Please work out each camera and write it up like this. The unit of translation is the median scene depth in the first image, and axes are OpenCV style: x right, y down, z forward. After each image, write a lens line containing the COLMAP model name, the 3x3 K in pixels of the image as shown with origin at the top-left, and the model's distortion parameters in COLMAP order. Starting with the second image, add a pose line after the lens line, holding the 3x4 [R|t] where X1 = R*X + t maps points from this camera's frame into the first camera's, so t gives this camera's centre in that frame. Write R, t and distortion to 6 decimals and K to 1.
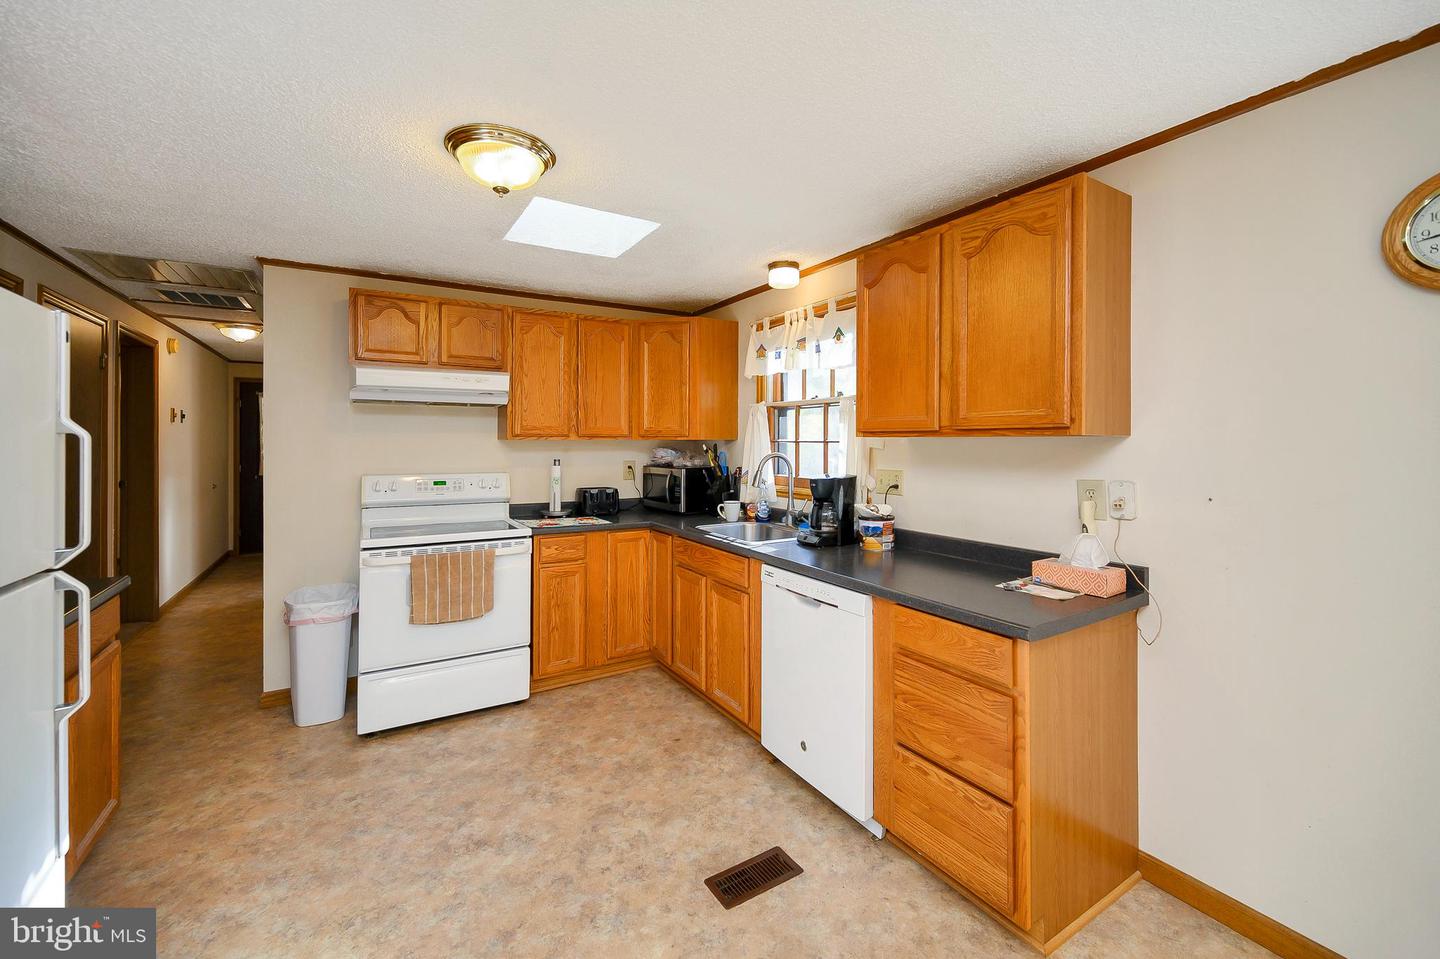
lens RADIAL K [[585.6, 0, 723.9], [0, 585.6, 440.1], [0, 0, 1]] dist [-0.001608, -0.000232]
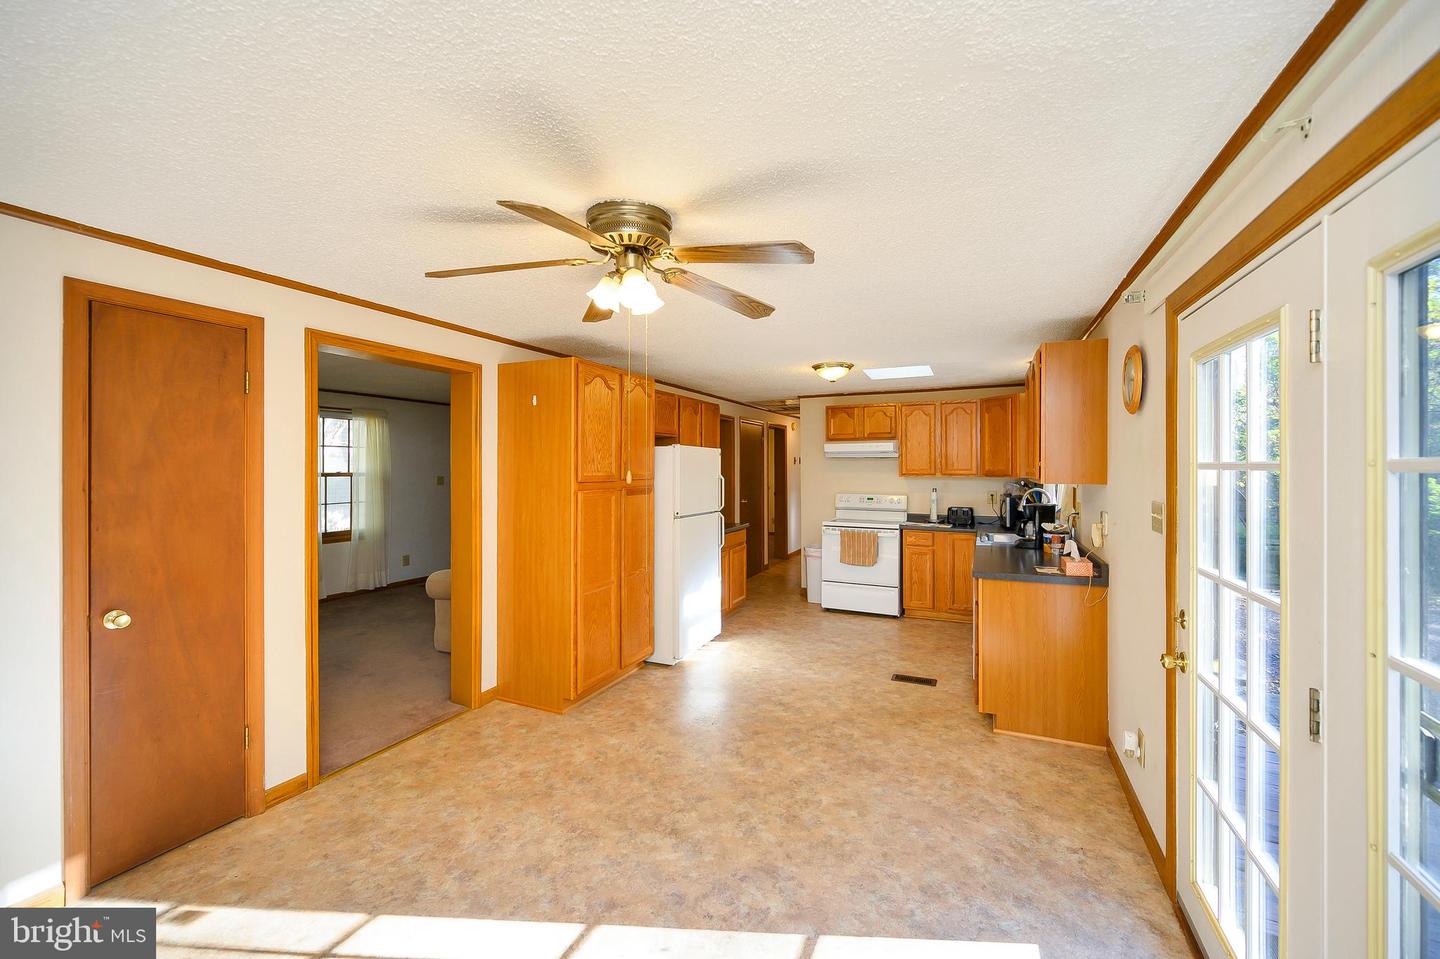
lens RADIAL K [[569.1, 0, 721.2], [0, 569.1, 473.8], [0, 0, 1]] dist [-0.001368, -0.000265]
pose [[0.556949, 0.009001, -0.830498, 0.895621], [0.003761, 0.999904, 0.013359, -0.040382], [0.830538, -0.010564, 0.556862, -0.498354]]
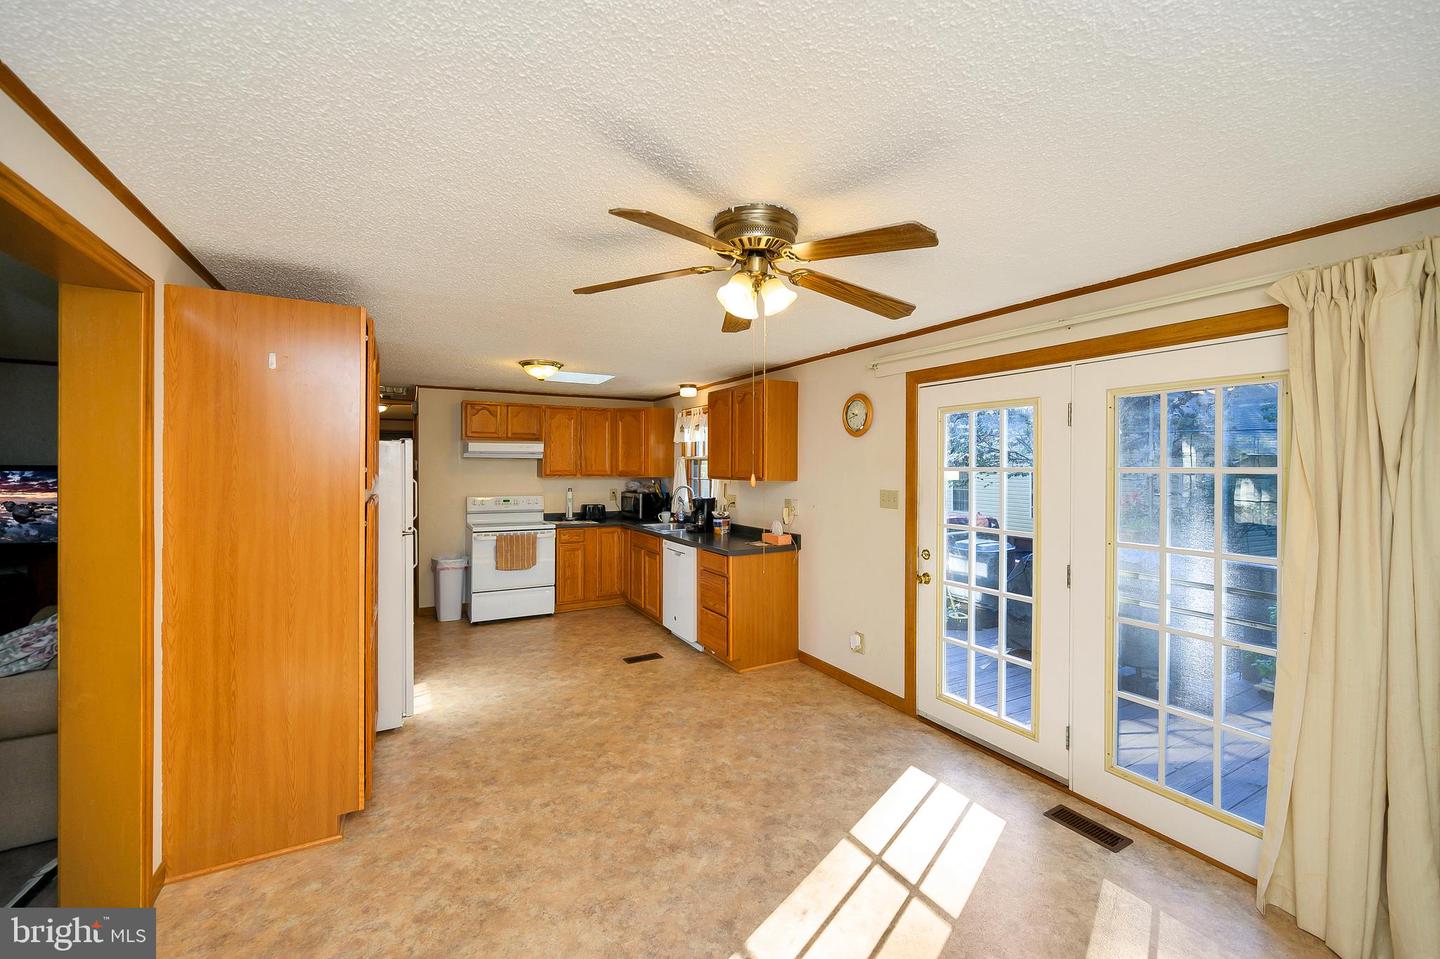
lens RADIAL K [[569.1, 0, 721.2], [0, 569.1, 473.8], [0, 0, 1]] dist [-0.001368, -0.000265]
pose [[0.999092, 0.003226, -0.042482, 0.303227], [-0.002652, 0.999905, 0.013550, -0.042908], [0.042521, -0.013425, 0.999005, -0.867374]]
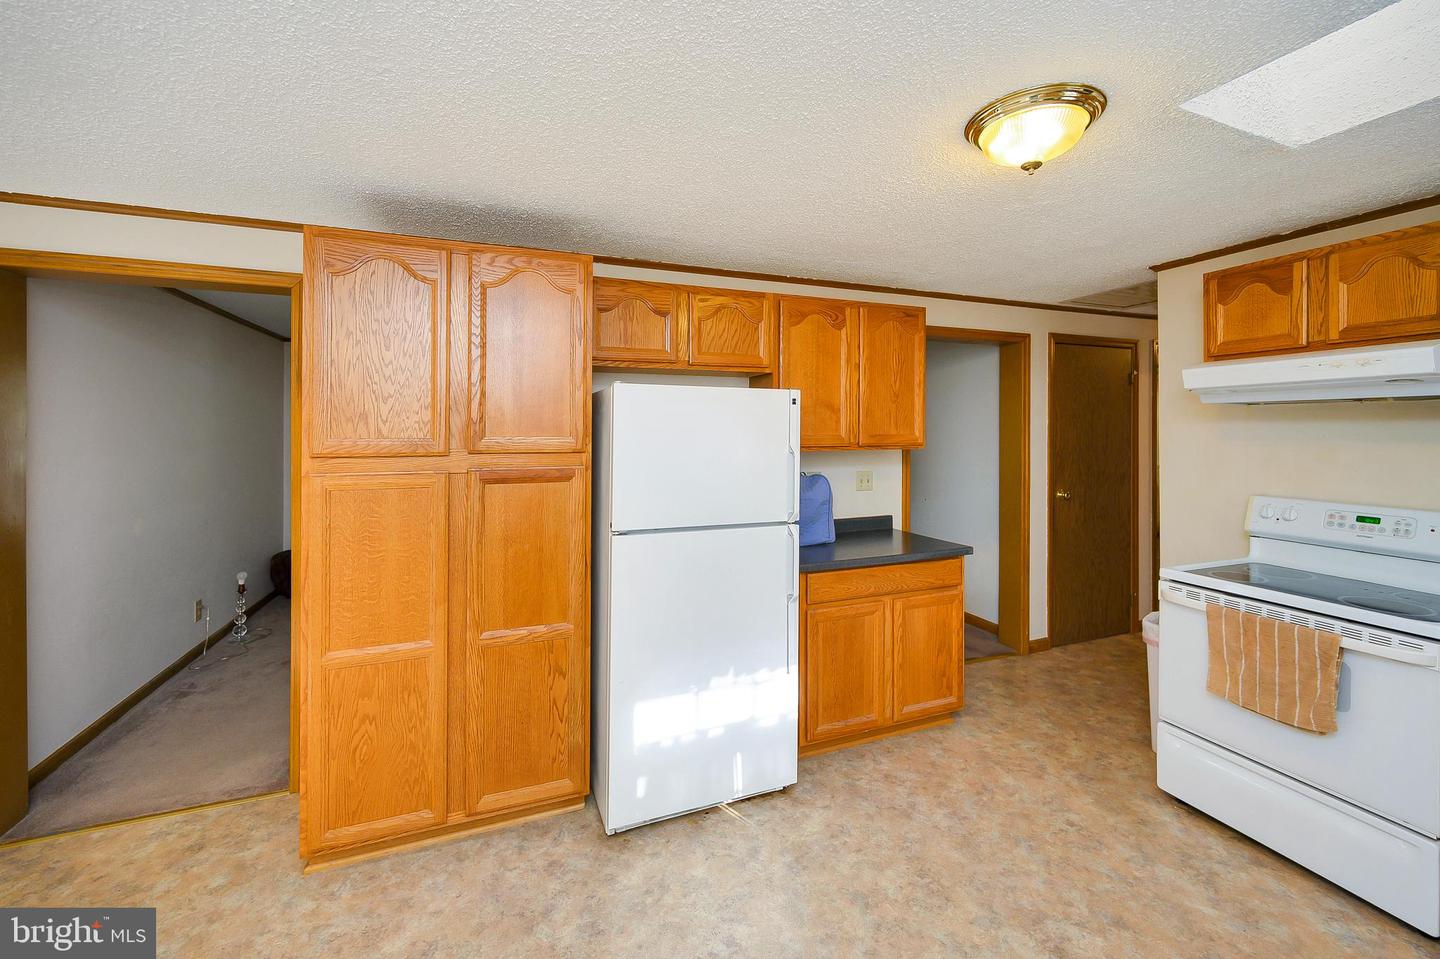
lens RADIAL K [[588.7, 0, 728.8], [0, 588.7, 435.9], [0, 0, 1]] dist [-0.001560, -0.000243]
pose [[-0.171413, 0.007465, -0.985171, 0.326011], [0.006147, 0.999960, 0.006508, -0.034131], [0.985180, -0.004940, -0.171452, 0.466942]]
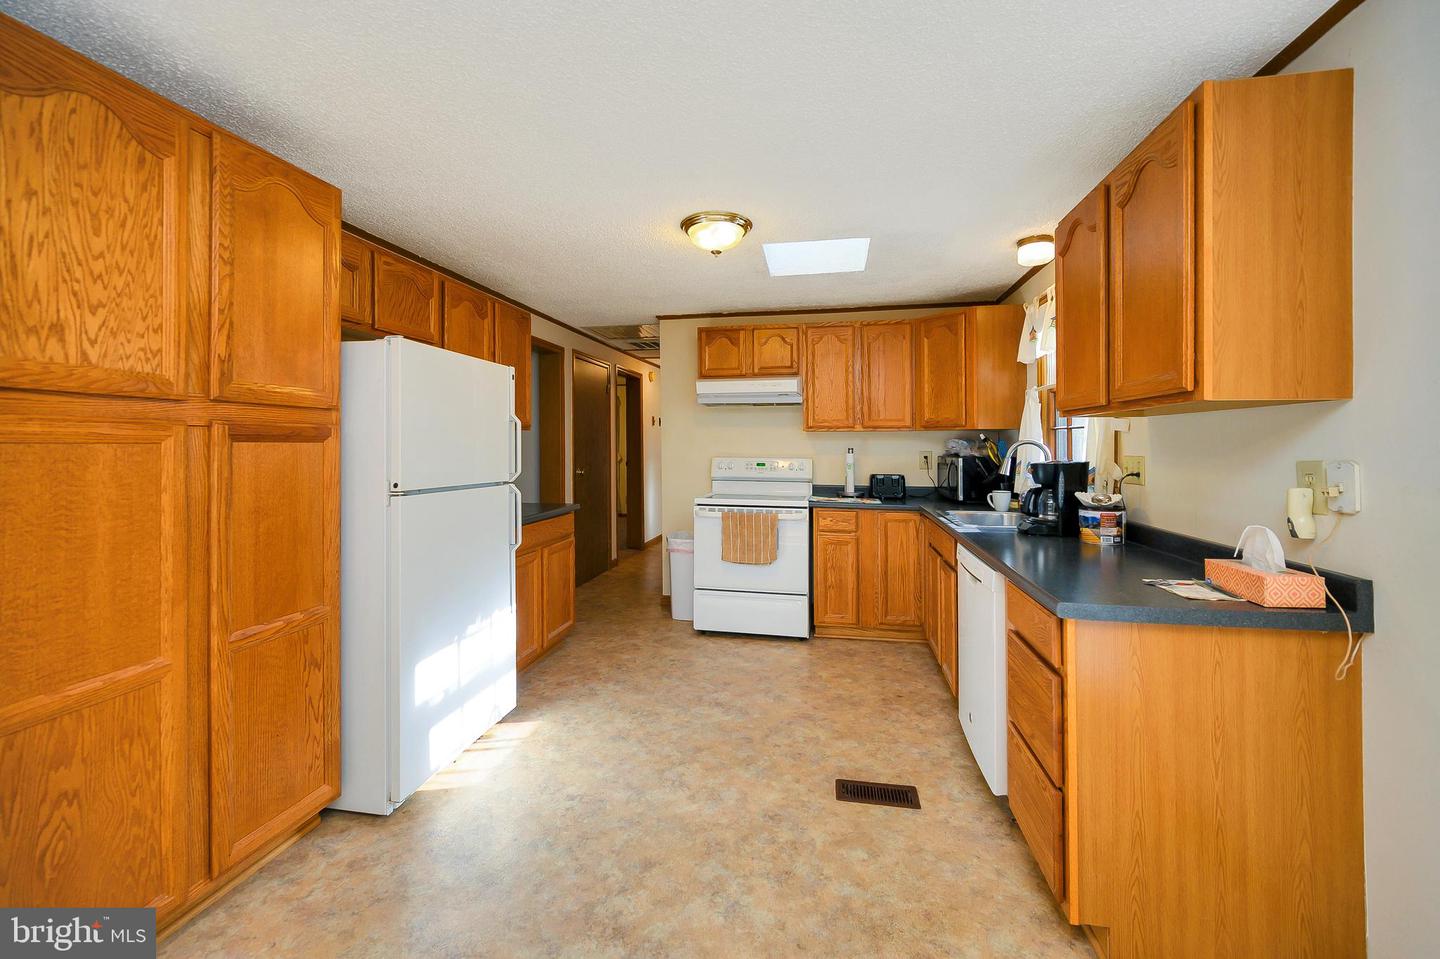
lens RADIAL K [[582.4, 0, 718.1], [0, 582.4, 447.7], [0, 0, 1]] dist [-0.001916, -0.000316]
pose [[0.737046, 0.003230, -0.675835, 0.379245], [0.001691, 0.999977, 0.006623, 0.030000], [0.675841, -0.006024, 0.737023, -0.041050]]
